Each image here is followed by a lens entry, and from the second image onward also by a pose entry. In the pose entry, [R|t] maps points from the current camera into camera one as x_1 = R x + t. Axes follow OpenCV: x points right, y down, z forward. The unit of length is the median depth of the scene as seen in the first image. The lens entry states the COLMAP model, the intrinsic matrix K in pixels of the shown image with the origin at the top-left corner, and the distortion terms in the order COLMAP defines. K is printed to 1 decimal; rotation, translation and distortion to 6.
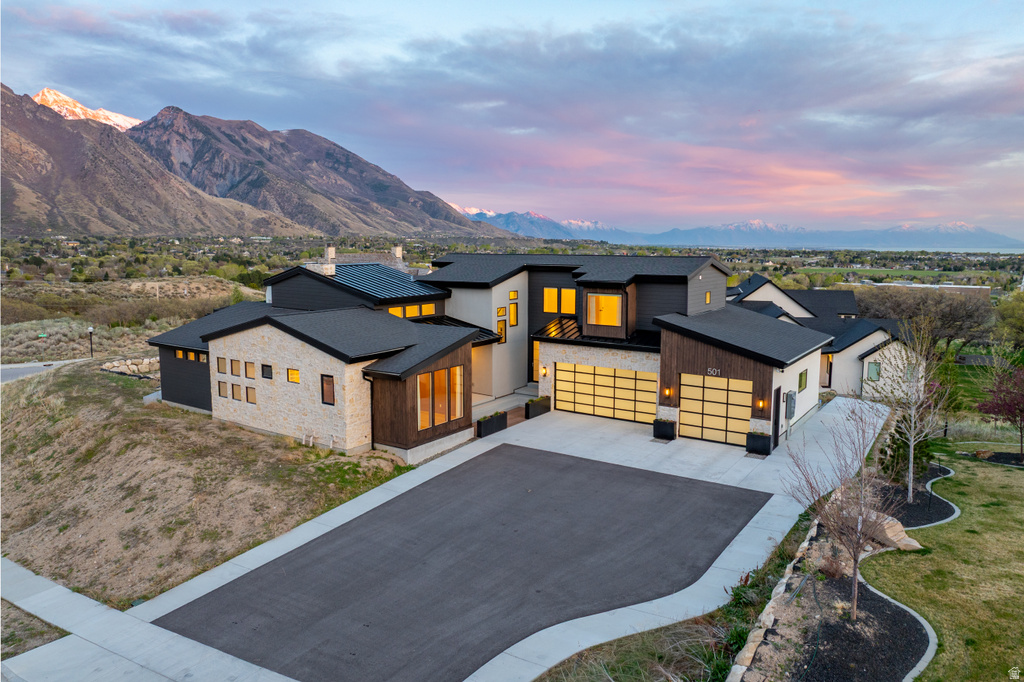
lens RADIAL K [[724.6, 0, 511.7], [0, 724.6, 307.6], [0, 0, 1]] dist [-0.050076, 0.035432]
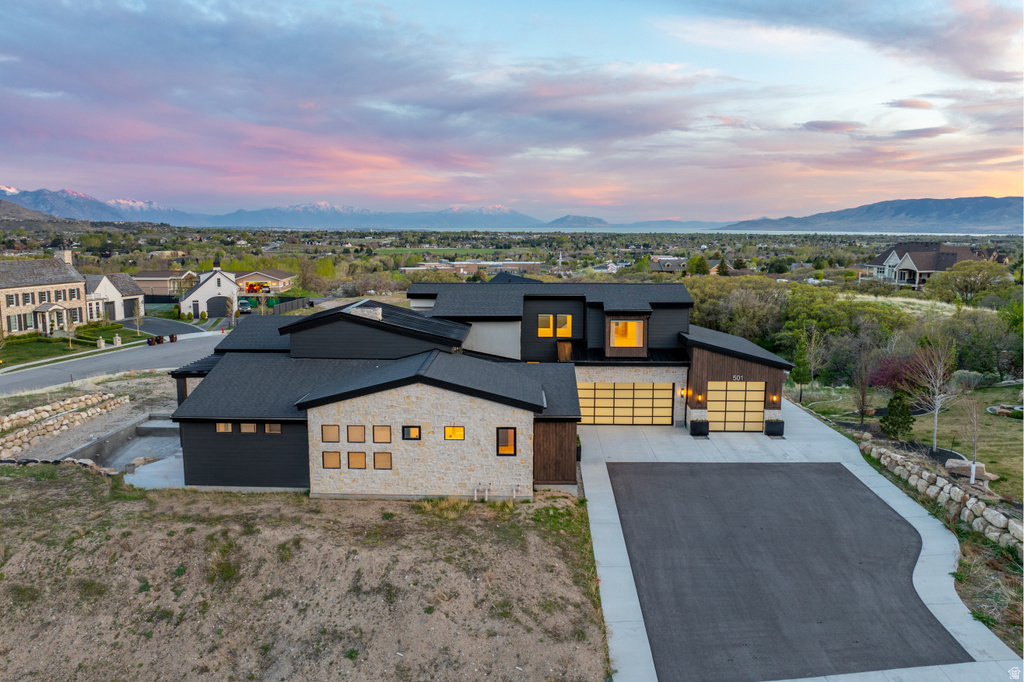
lens RADIAL K [[724.6, 0, 511.7], [0, 724.6, 307.6], [0, 0, 1]] dist [-0.050076, 0.035432]
pose [[0.834593, -0.063865, 0.547152, -0.732606], [0.049584, 0.997934, 0.040850, -0.106245], [-0.548631, -0.006963, 0.836036, 0.139663]]
